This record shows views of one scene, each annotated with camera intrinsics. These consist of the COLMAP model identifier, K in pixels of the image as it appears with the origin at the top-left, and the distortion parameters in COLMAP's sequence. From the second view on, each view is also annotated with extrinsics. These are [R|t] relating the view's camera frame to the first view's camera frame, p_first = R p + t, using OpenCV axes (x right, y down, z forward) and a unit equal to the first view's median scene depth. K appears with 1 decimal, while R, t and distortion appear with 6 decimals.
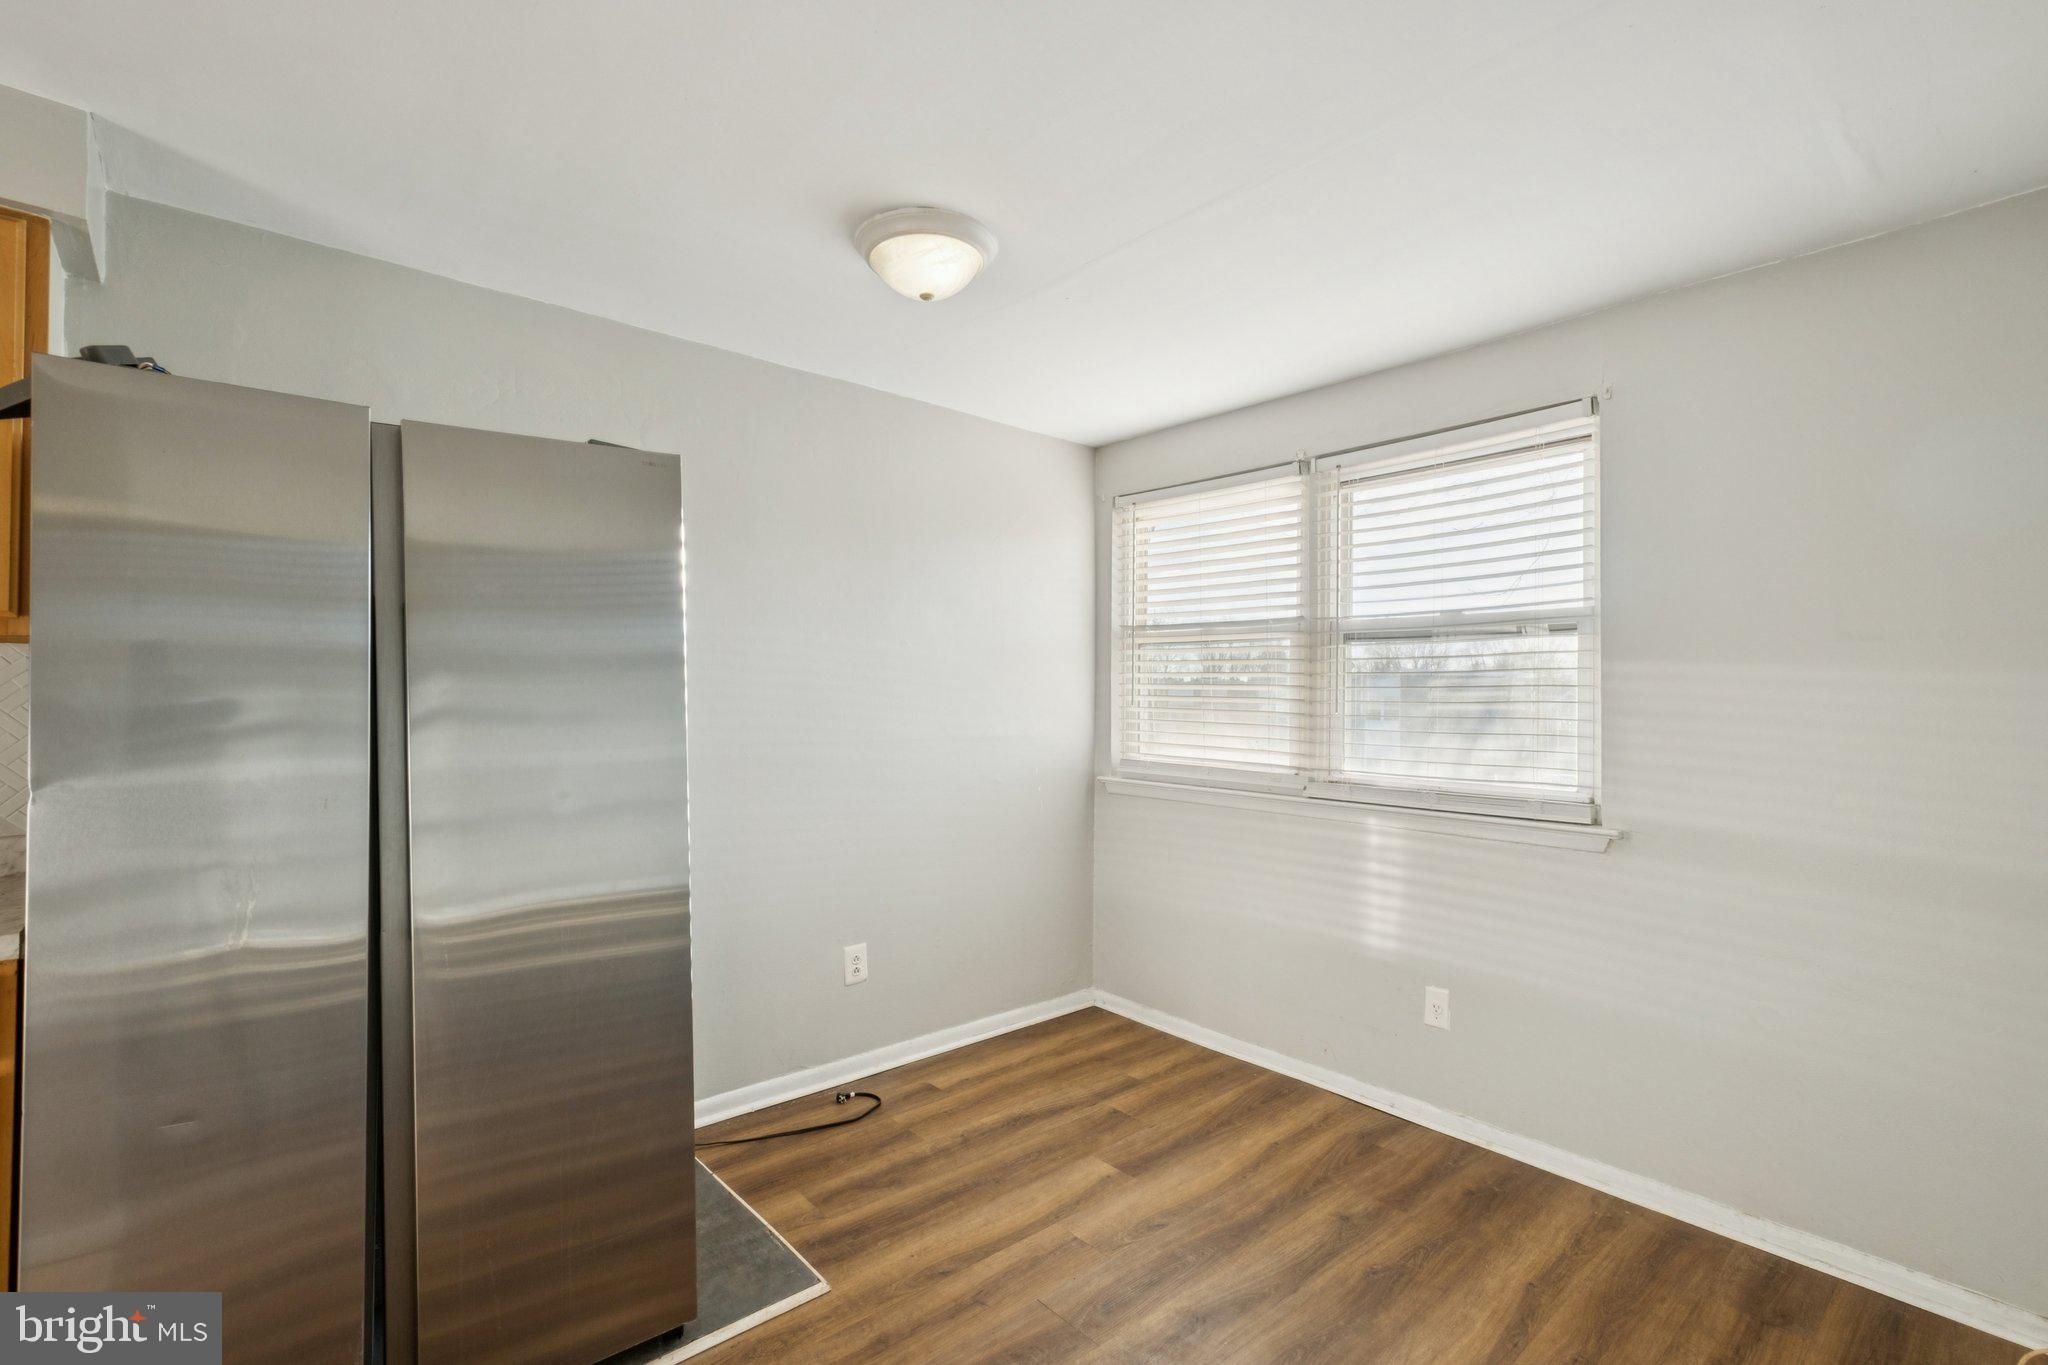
lens RADIAL K [[912.9, 0, 1011.3], [0, 912.9, 683.4], [0, 0, 1]] dist [0.003986, 0.000931]
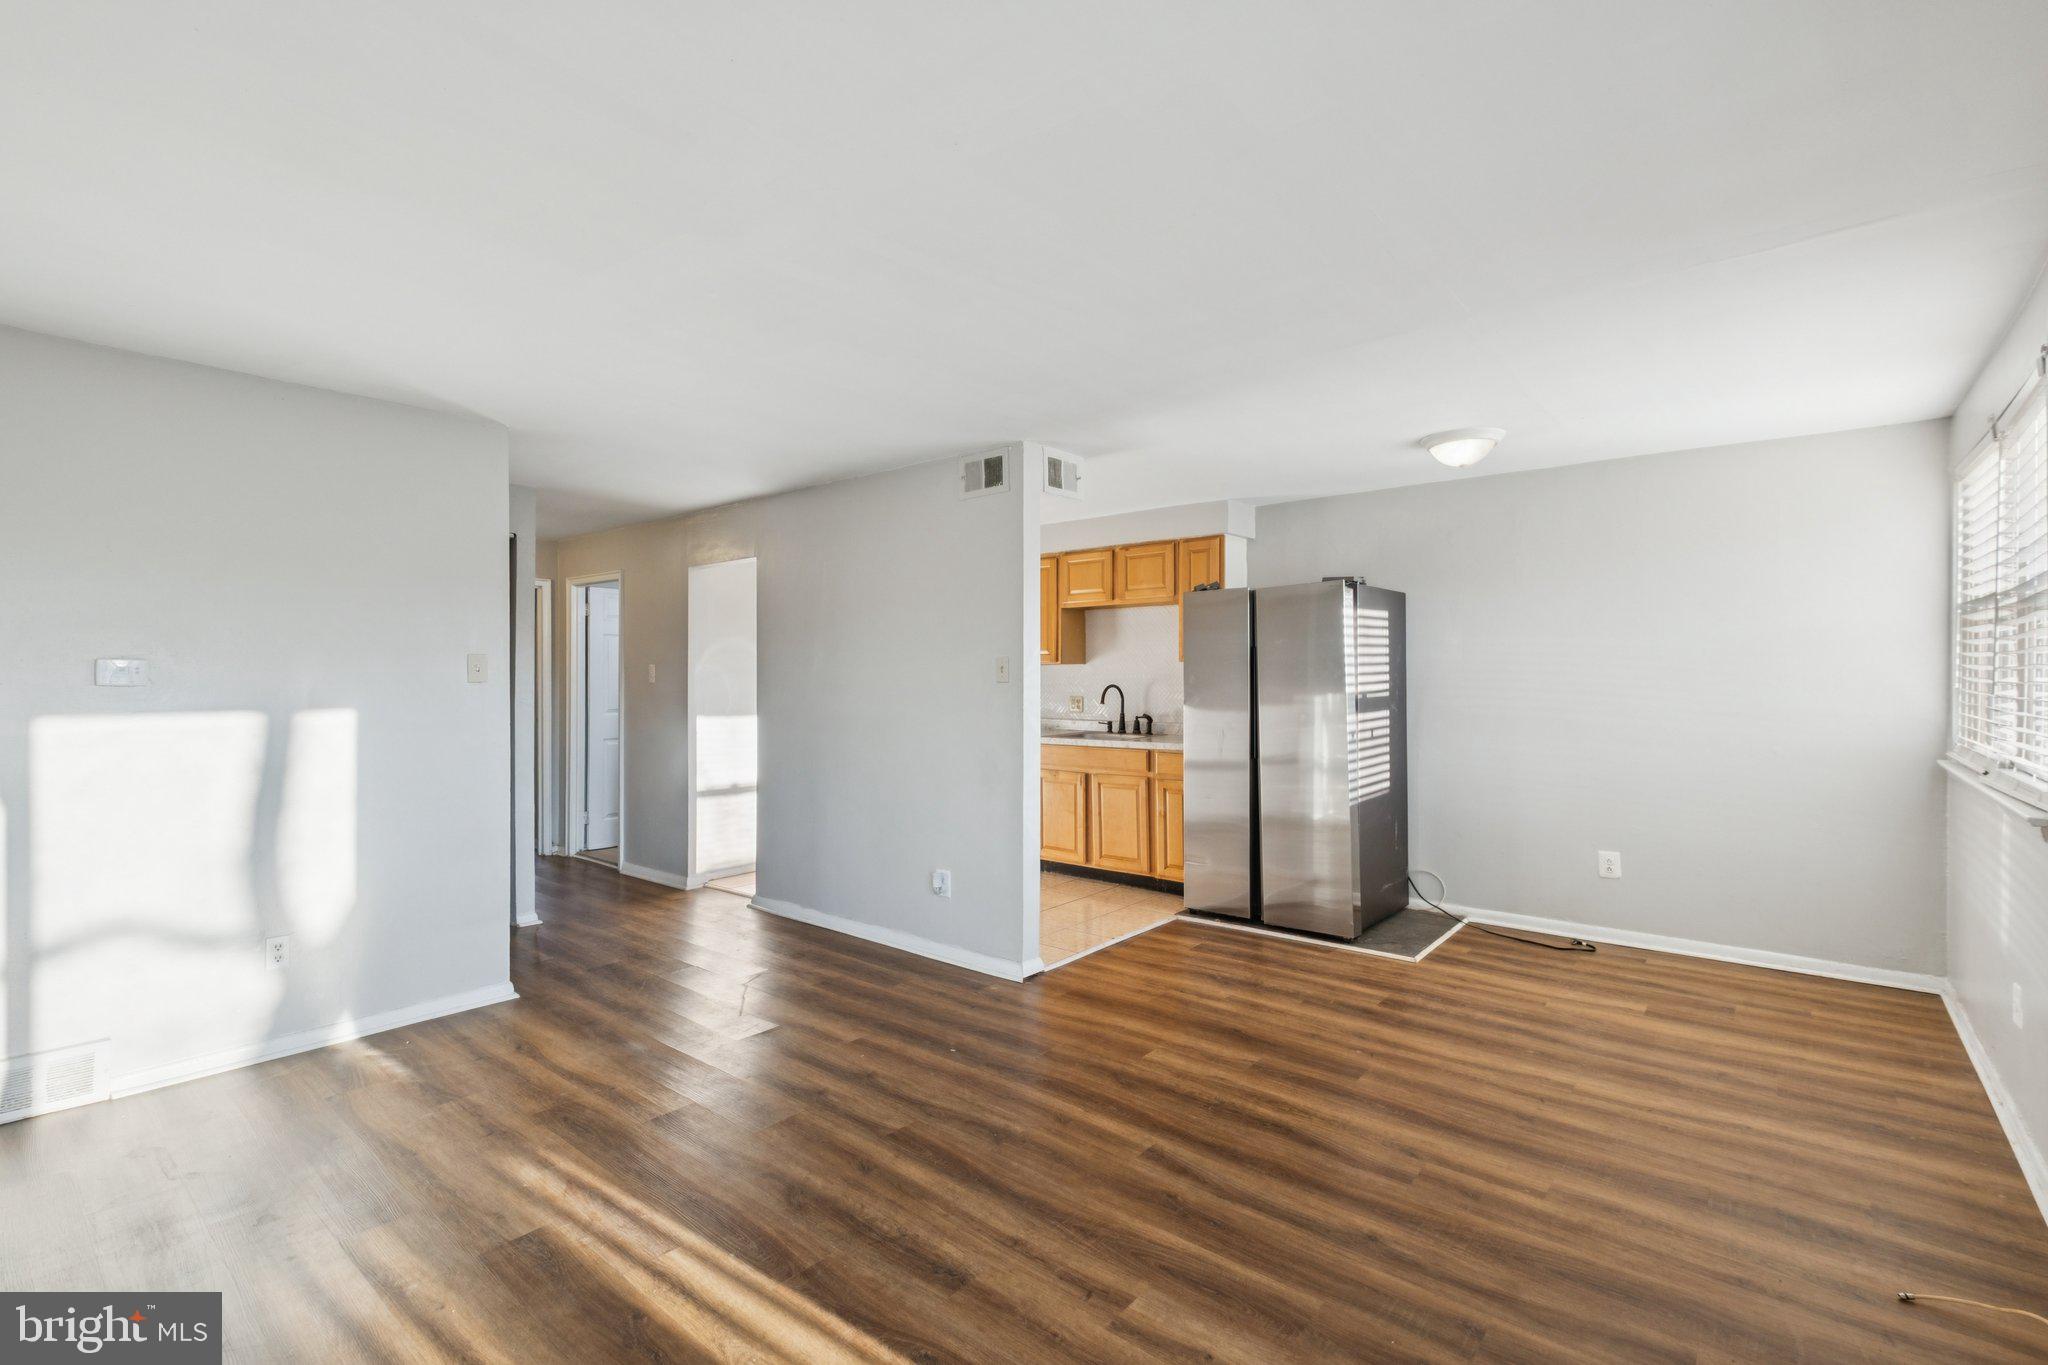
lens RADIAL K [[912.9, 0, 996.7], [0, 912.9, 723.5], [0, 0, 1]] dist [0.003986, 0.000931]
pose [[0.147681, 0.046067, -0.987962, 1.333619], [0.023495, 0.998469, 0.050069, -0.010744], [0.988756, -0.030607, 0.146373, -0.191022]]
